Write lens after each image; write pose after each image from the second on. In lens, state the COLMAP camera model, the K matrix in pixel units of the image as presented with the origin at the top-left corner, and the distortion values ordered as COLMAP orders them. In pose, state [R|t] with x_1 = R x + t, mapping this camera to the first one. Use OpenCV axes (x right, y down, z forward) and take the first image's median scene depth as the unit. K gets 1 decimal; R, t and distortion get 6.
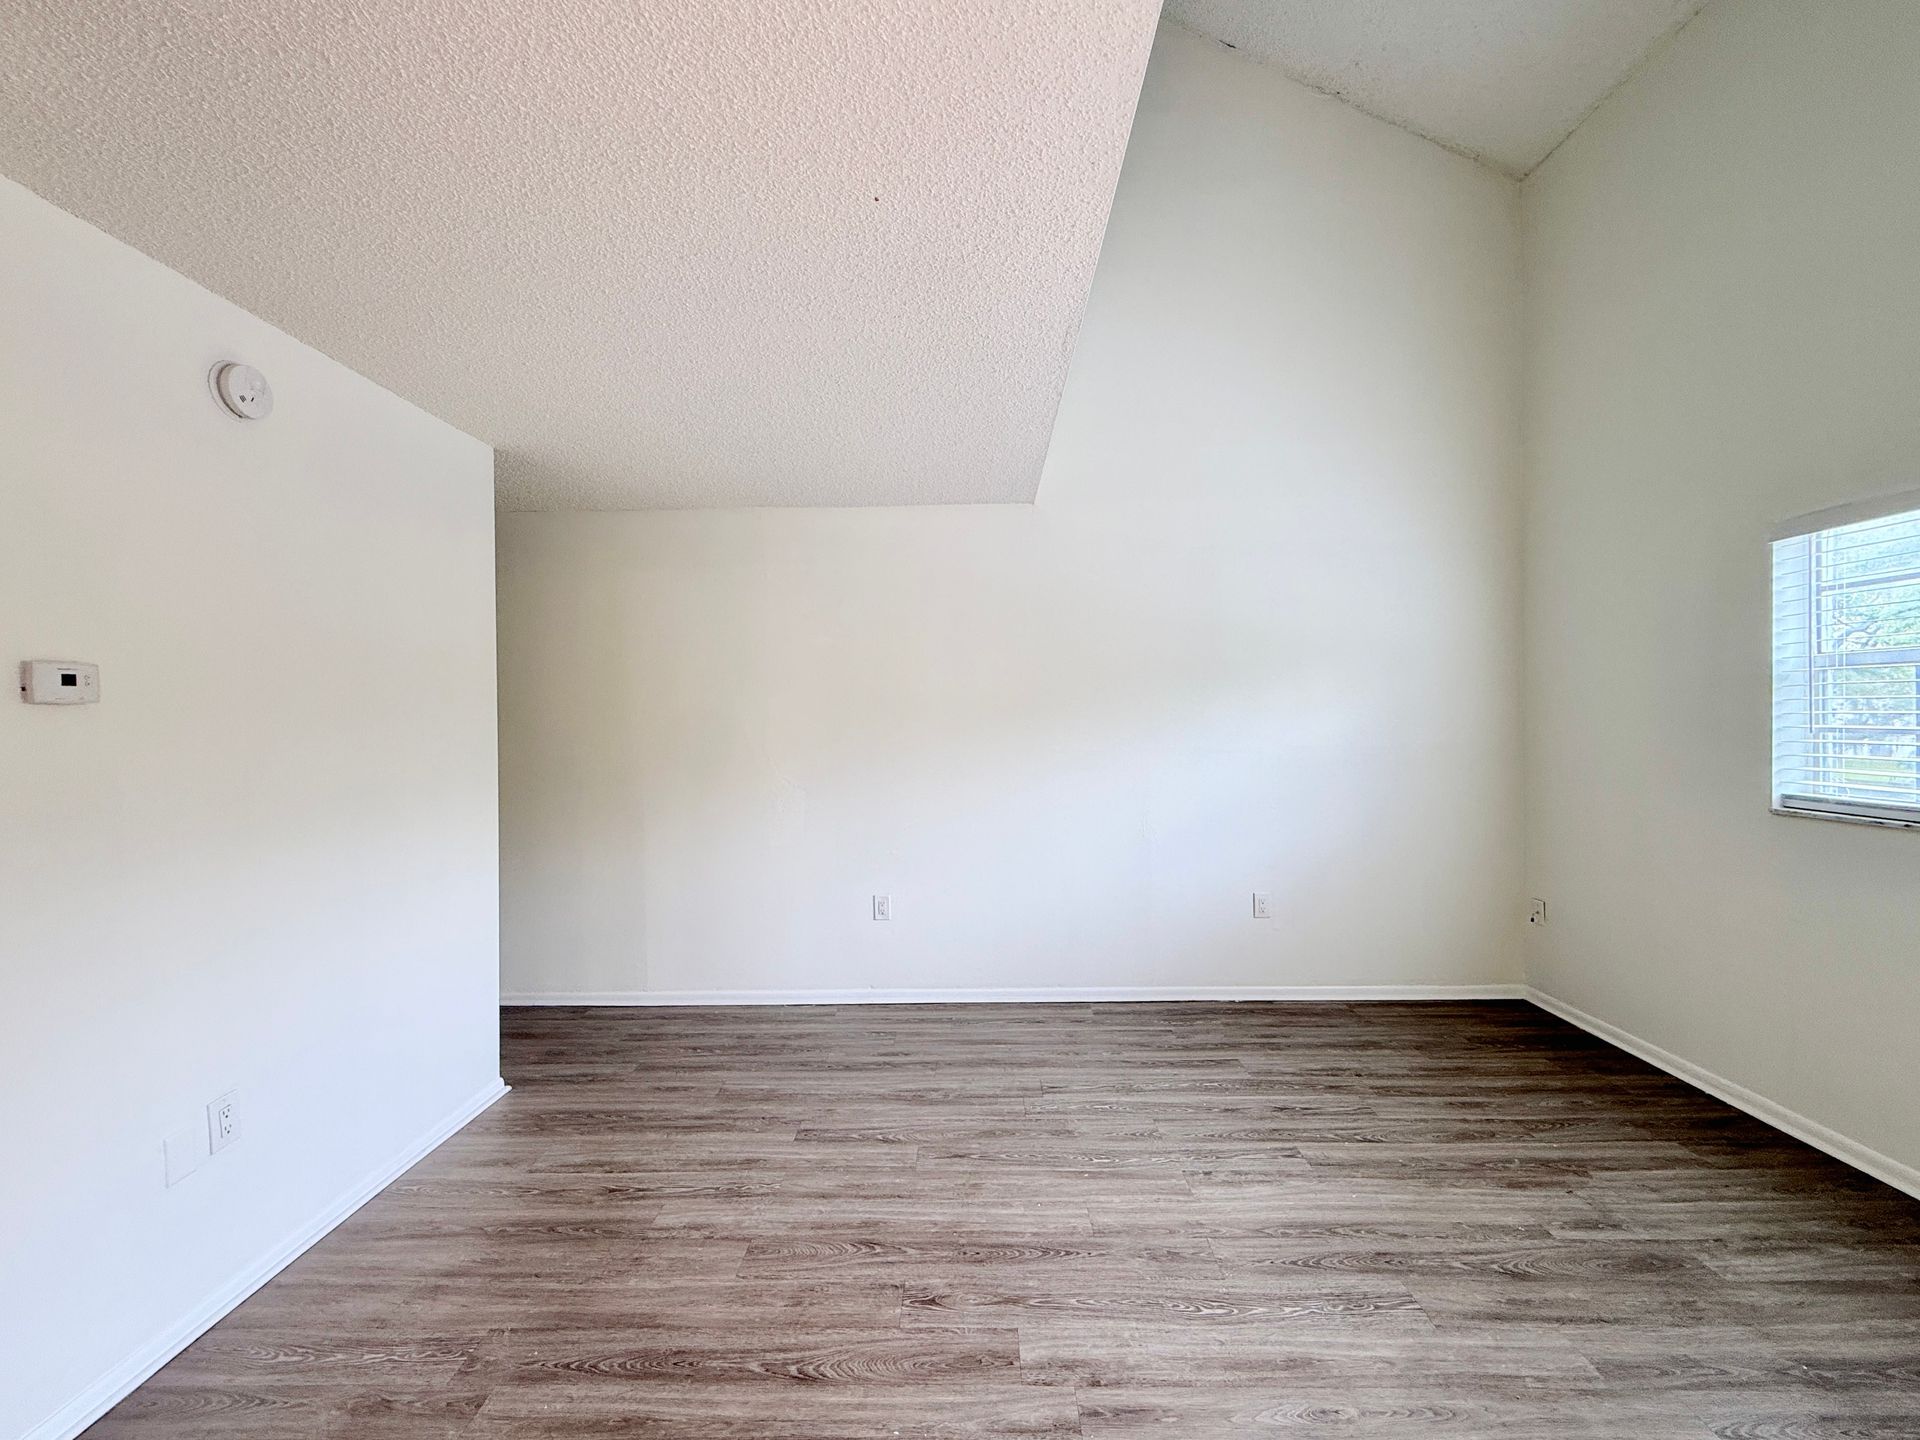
lens RADIAL K [[772.0, 0, 959.7], [0, 772.0, 724.5], [0, 0, 1]] dist [-0.003734, -0.000709]
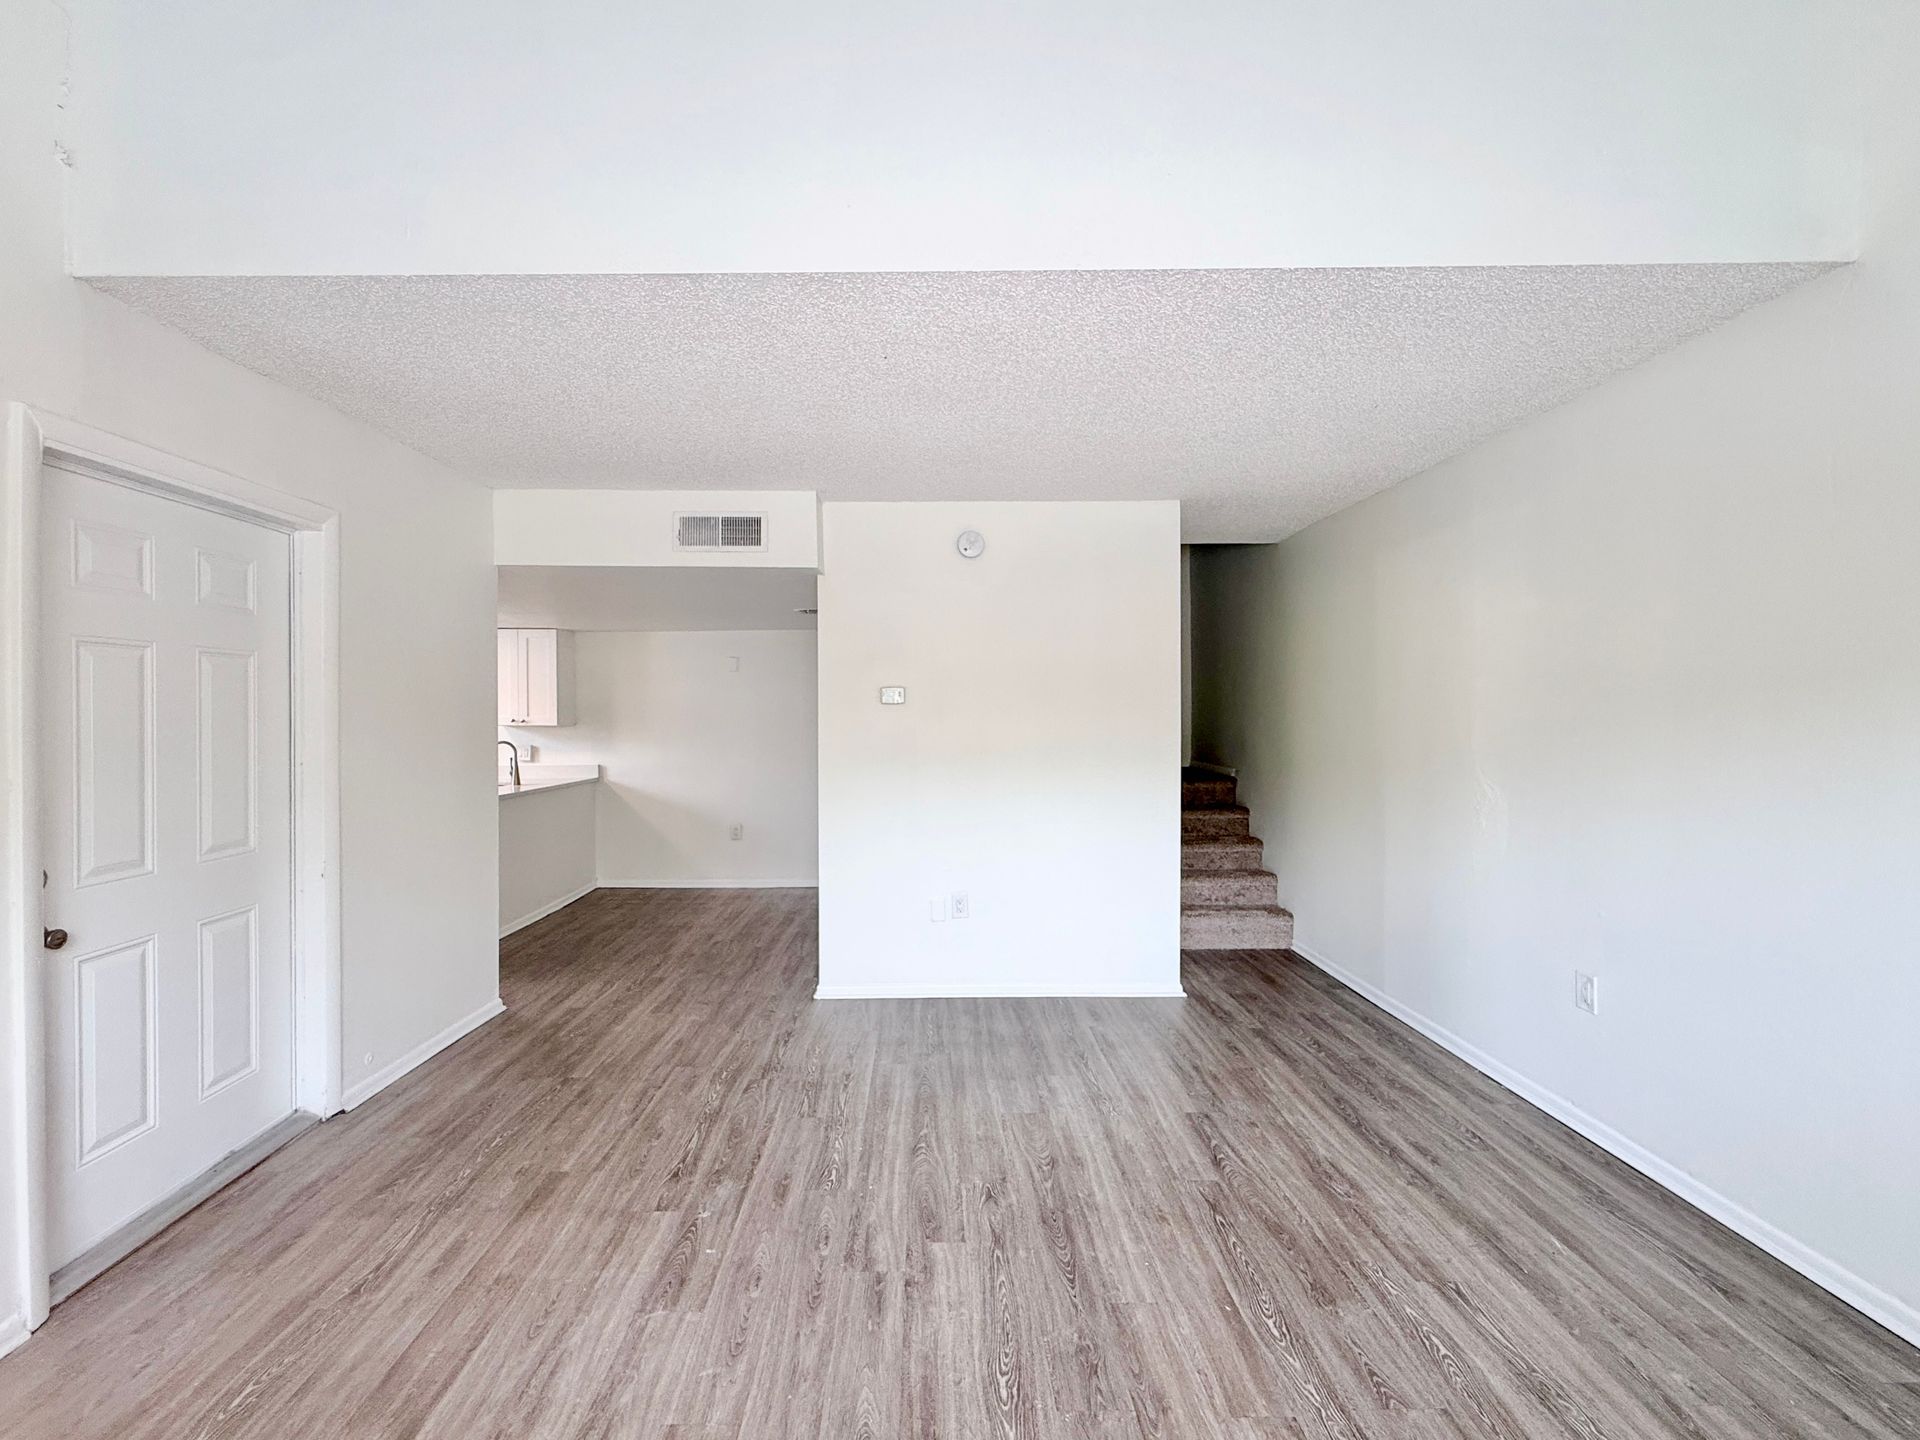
lens RADIAL K [[820.0, 0, 945.6], [0, 820.0, 723.0], [0, 0, 1]] dist [0.000338, -0.001001]
pose [[0.040666, 0.023076, -0.998906, 0.874794], [-0.003176, 0.999731, 0.022966, -0.015827], [0.999168, 0.002238, 0.040728, 0.625187]]
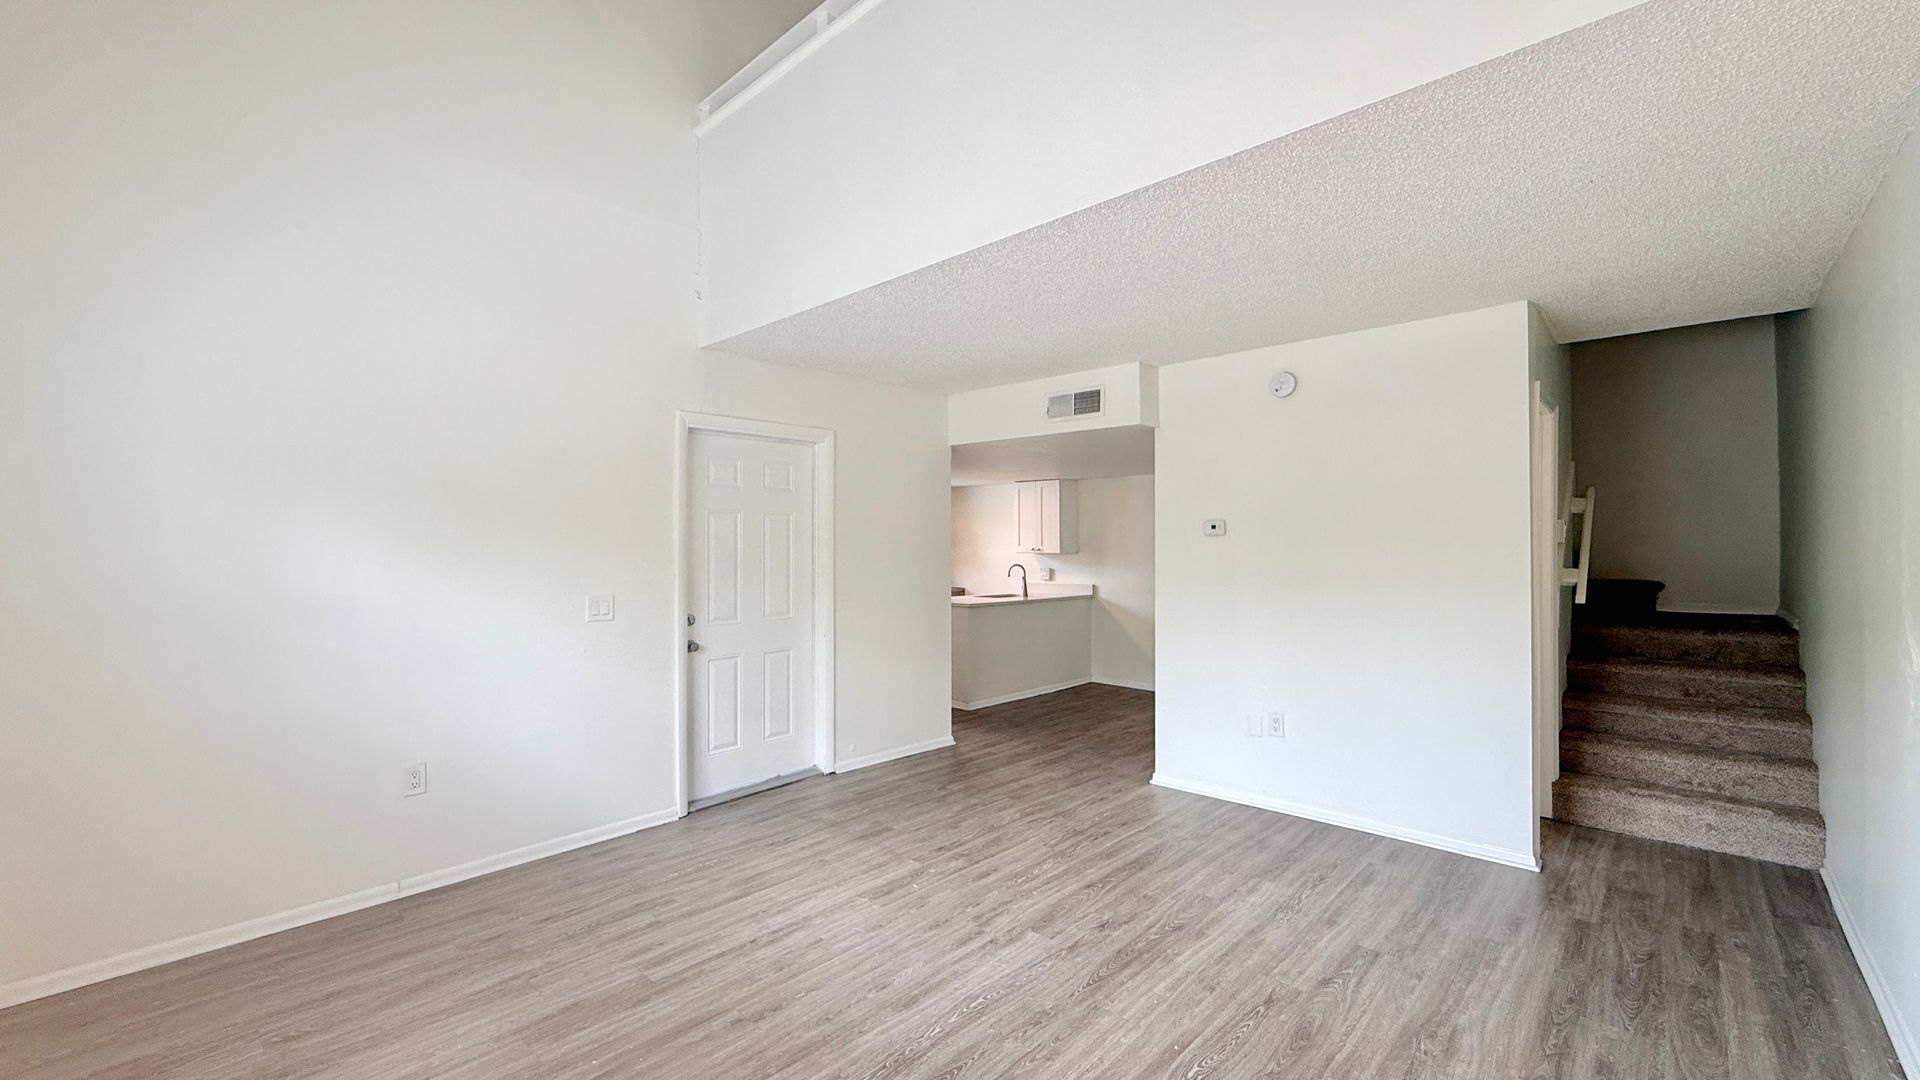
lens RADIAL K [[790.7, 0, 964.5], [0, 790.7, 541.4], [0, 0, 1]] dist [0.000647, -0.000398]
pose [[-0.661887, 0.011404, -0.749517, 0.935657], [0.008616, 0.999934, 0.007605, -0.020498], [0.749554, -0.001424, -0.661941, 1.309266]]
